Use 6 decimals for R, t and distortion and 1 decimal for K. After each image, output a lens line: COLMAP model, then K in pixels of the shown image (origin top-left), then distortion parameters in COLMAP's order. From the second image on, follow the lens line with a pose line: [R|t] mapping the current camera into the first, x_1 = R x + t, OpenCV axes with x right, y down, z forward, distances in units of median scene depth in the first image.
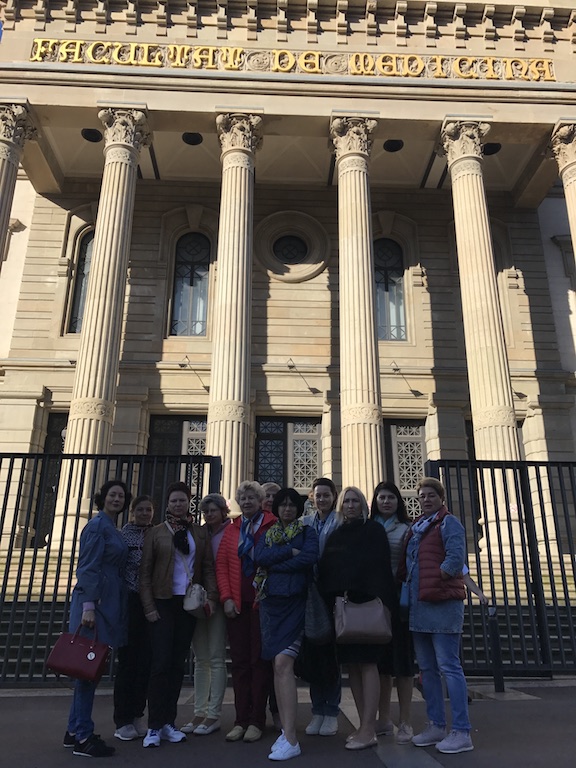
lens RADIAL K [[637.6, 0, 287.4], [0, 637.6, 384.6], [0, 0, 1]] dist [-0.002744, -0.011605]
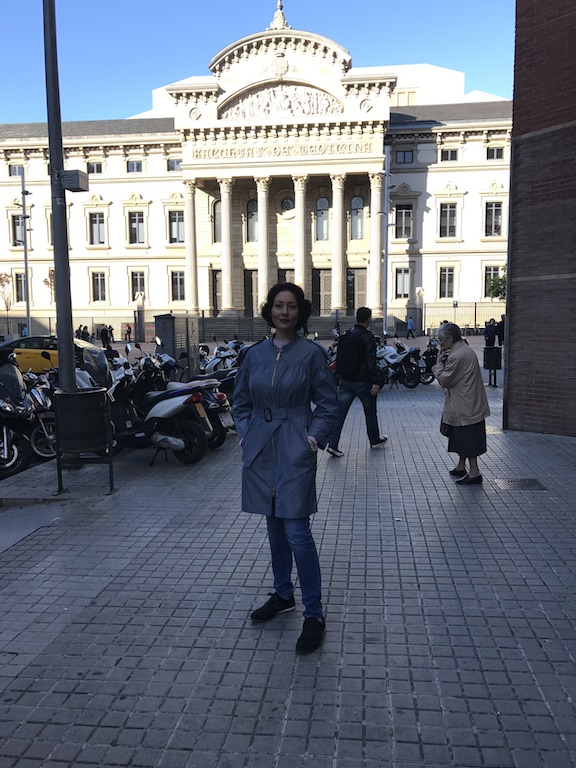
lens RADIAL K [[637.6, 0, 289.1], [0, 637.6, 382.4], [0, 0, 1]] dist [-0.002744, -0.011605]
pose [[0.987901, 0.028624, -0.152420, 0.536847], [0.050106, 0.871199, 0.488367, -1.019381], [0.146767, -0.490095, 0.859224, -2.044084]]
